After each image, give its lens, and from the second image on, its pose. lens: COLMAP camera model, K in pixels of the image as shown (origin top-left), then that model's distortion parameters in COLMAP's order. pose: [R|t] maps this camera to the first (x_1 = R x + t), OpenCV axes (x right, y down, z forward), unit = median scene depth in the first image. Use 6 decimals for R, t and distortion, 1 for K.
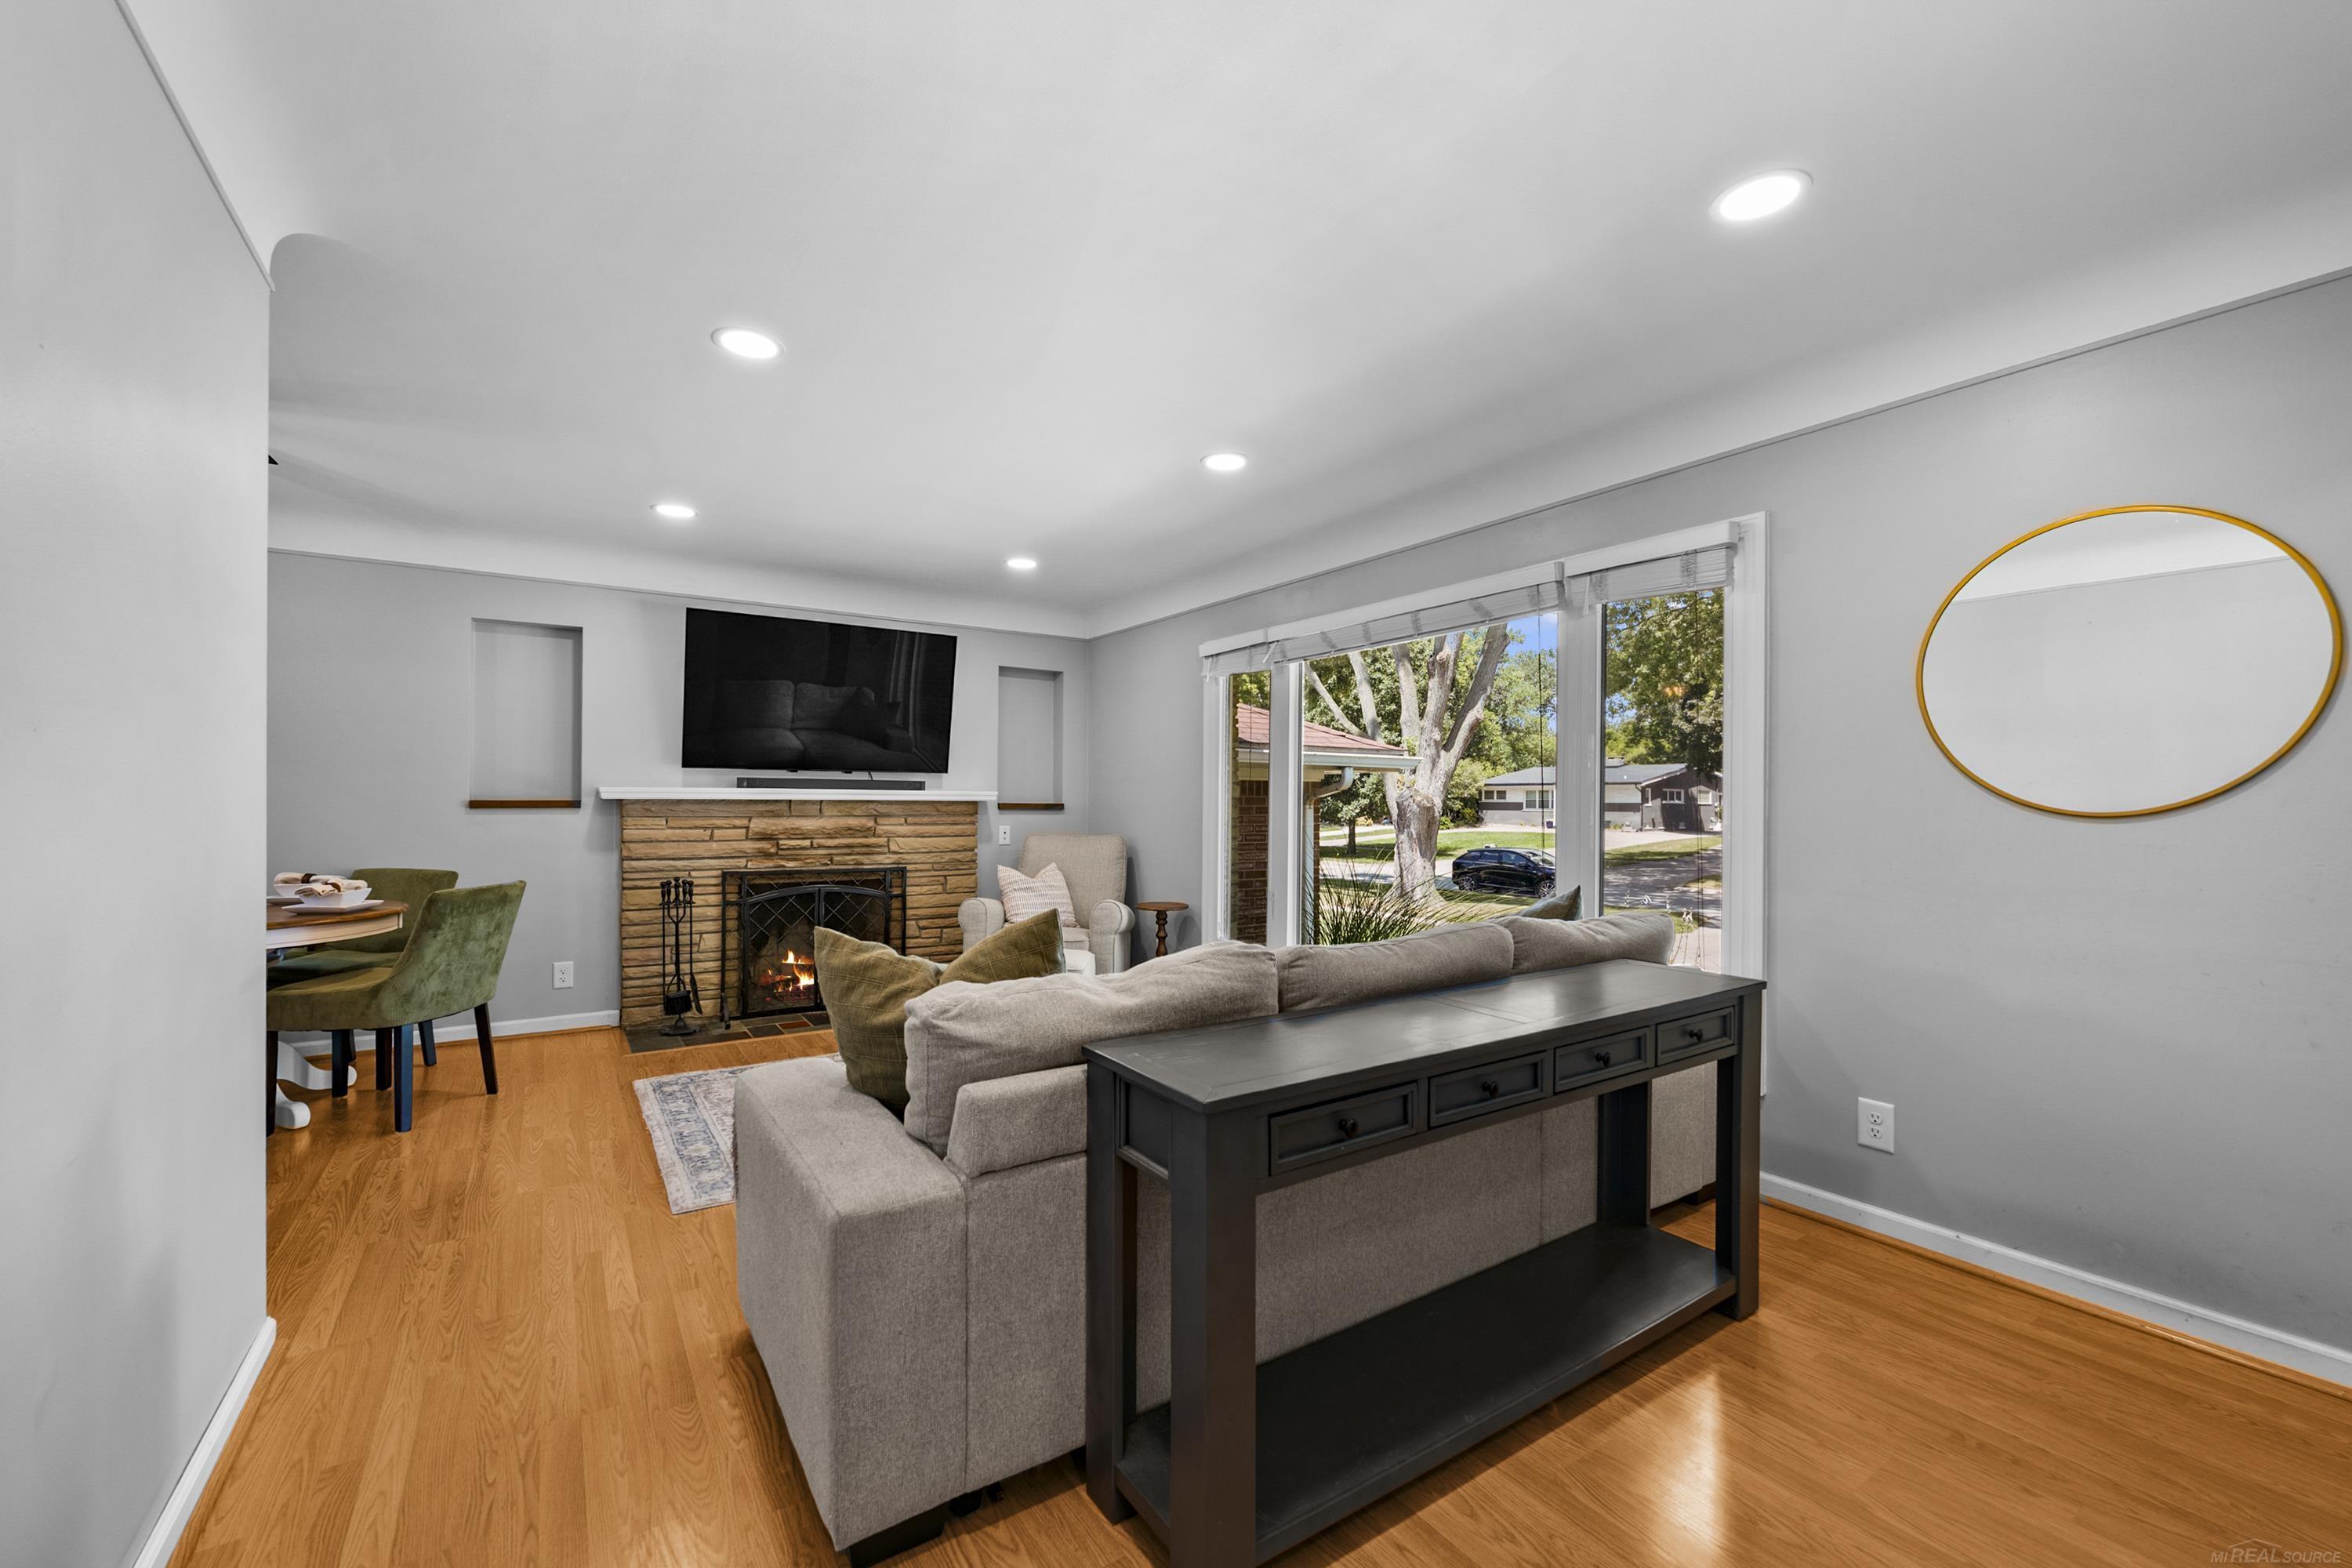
lens RADIAL K [[957.9, 0, 1163.5], [0, 957.9, 808.5], [0, 0, 1]] dist [0.000581, 0.001002]
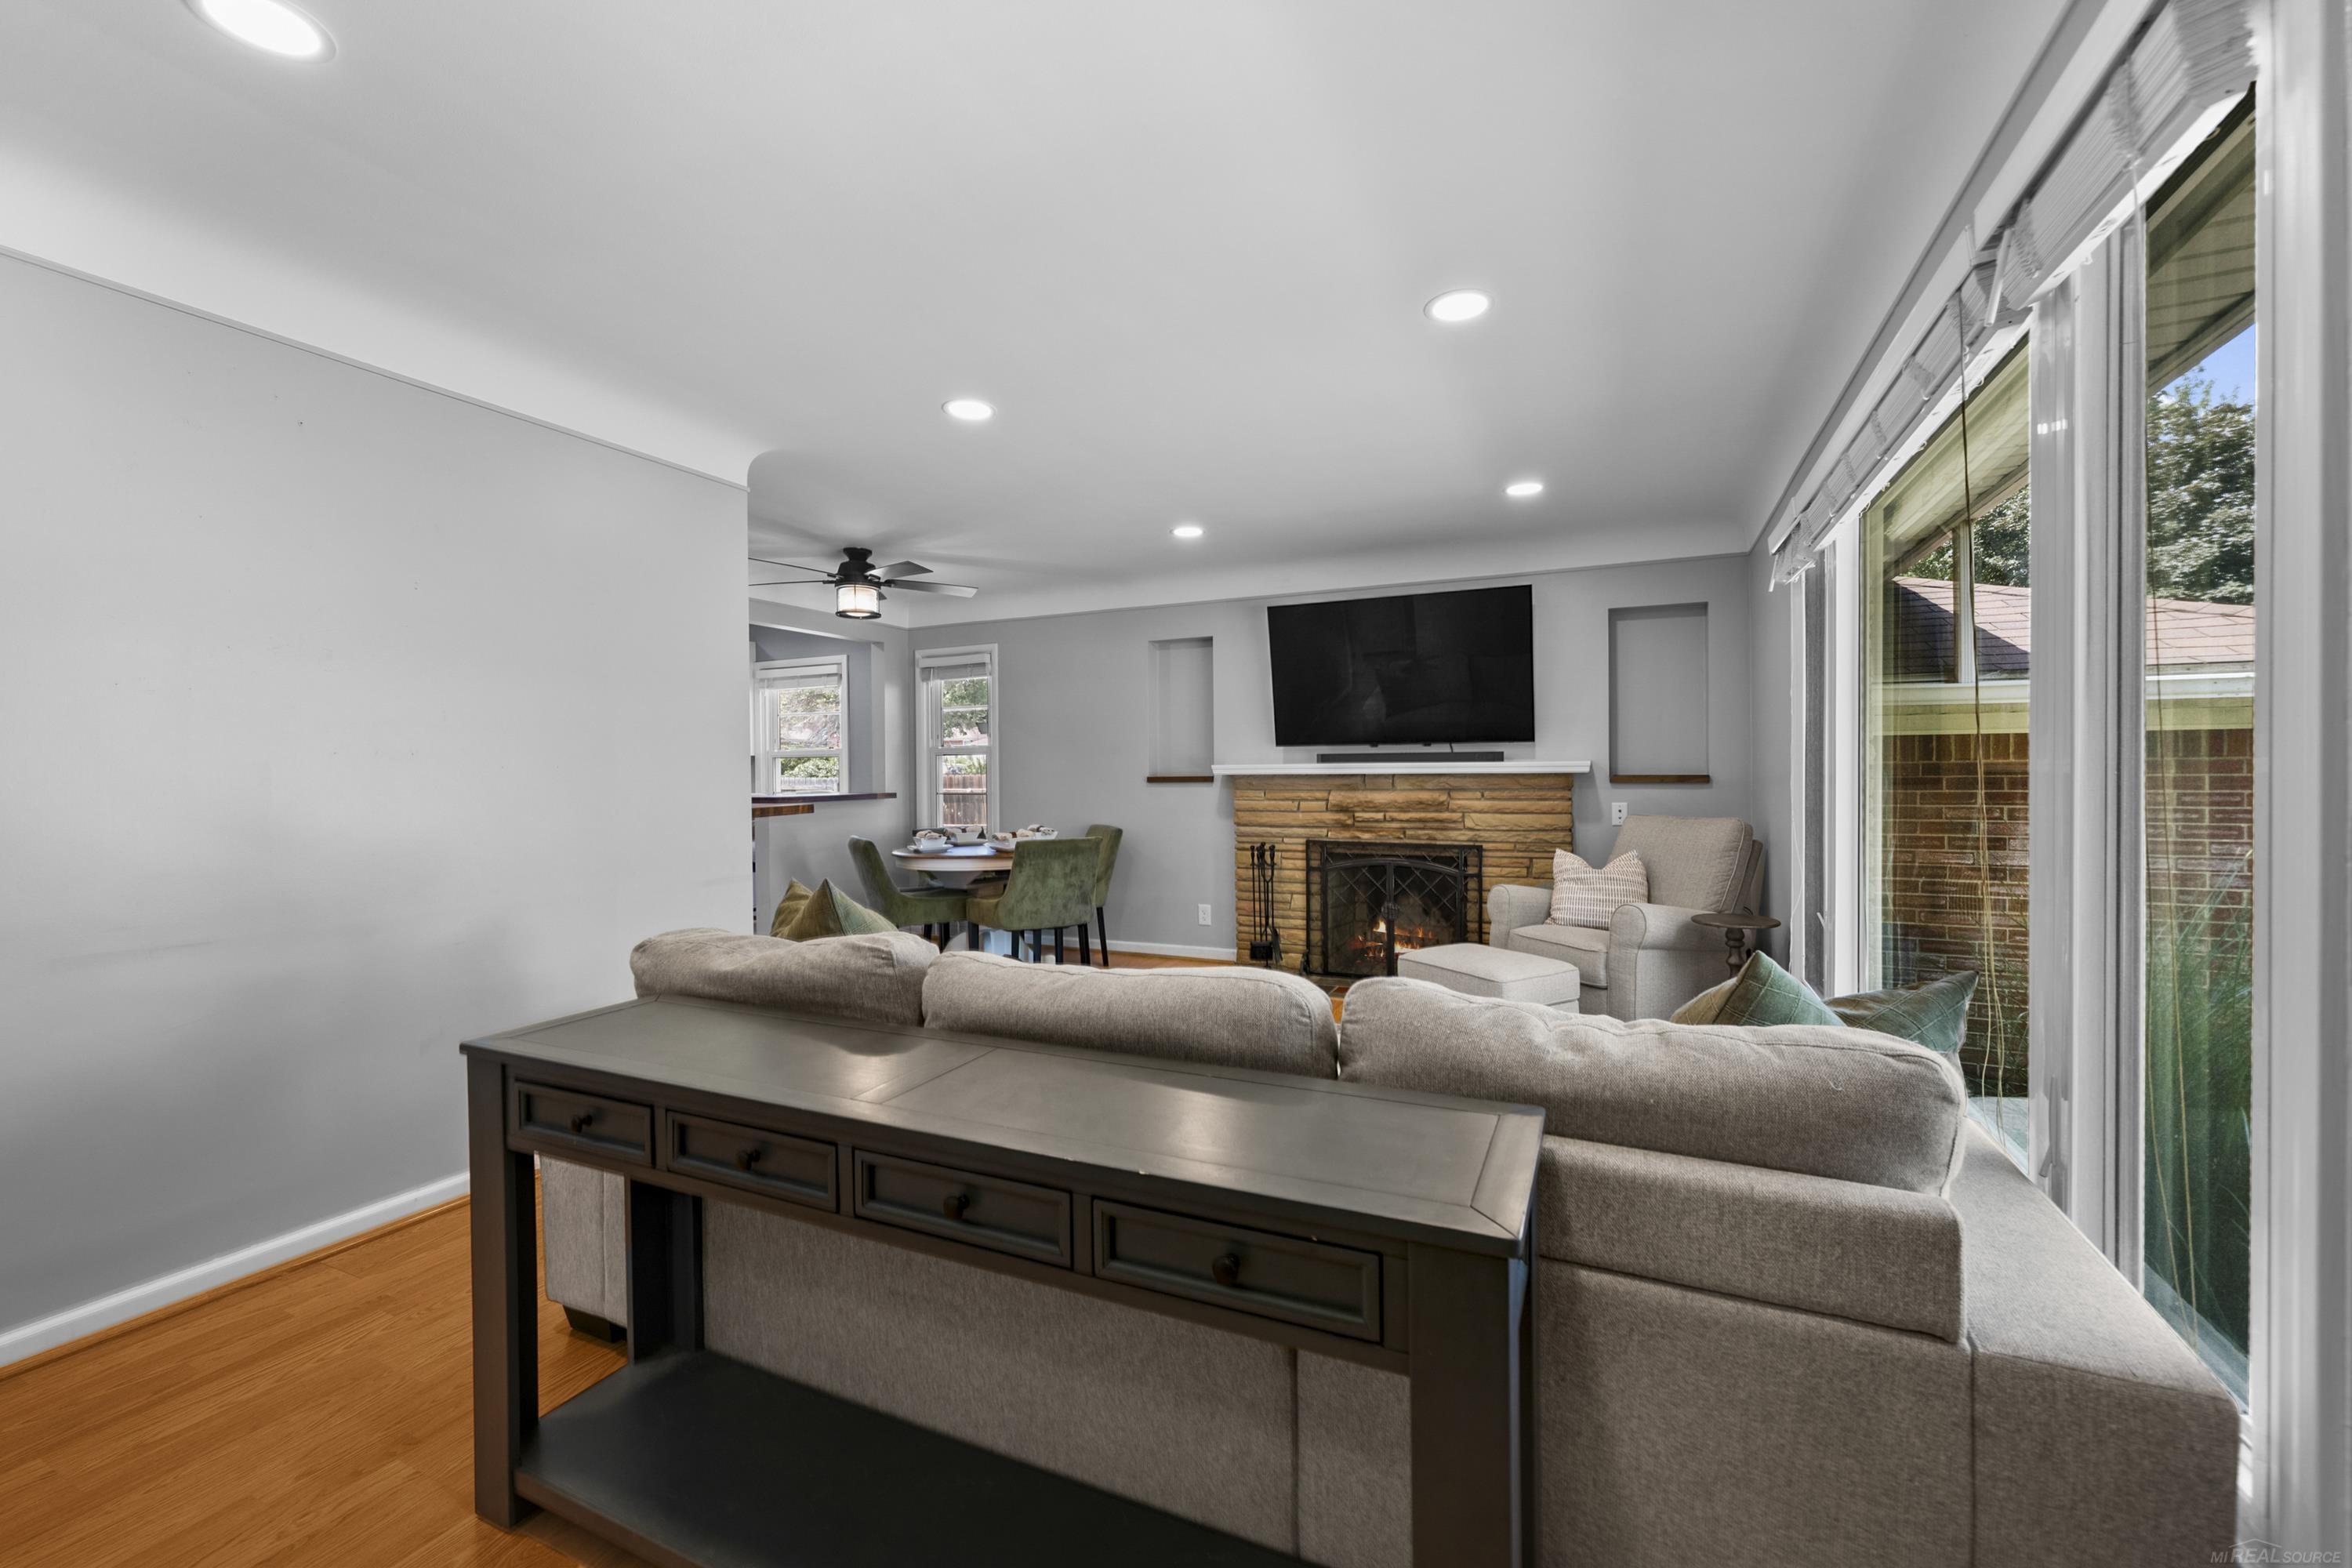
lens RADIAL K [[957.9, 0, 1174.6], [0, 957.9, 785.2], [0, 0, 1]] dist [0.000581, 0.001002]
pose [[0.525538, 0.003812, -0.850761, 0.392888], [0.004888, 0.999960, 0.007500, -0.005466], [0.850756, -0.008100, 0.525499, 0.286626]]
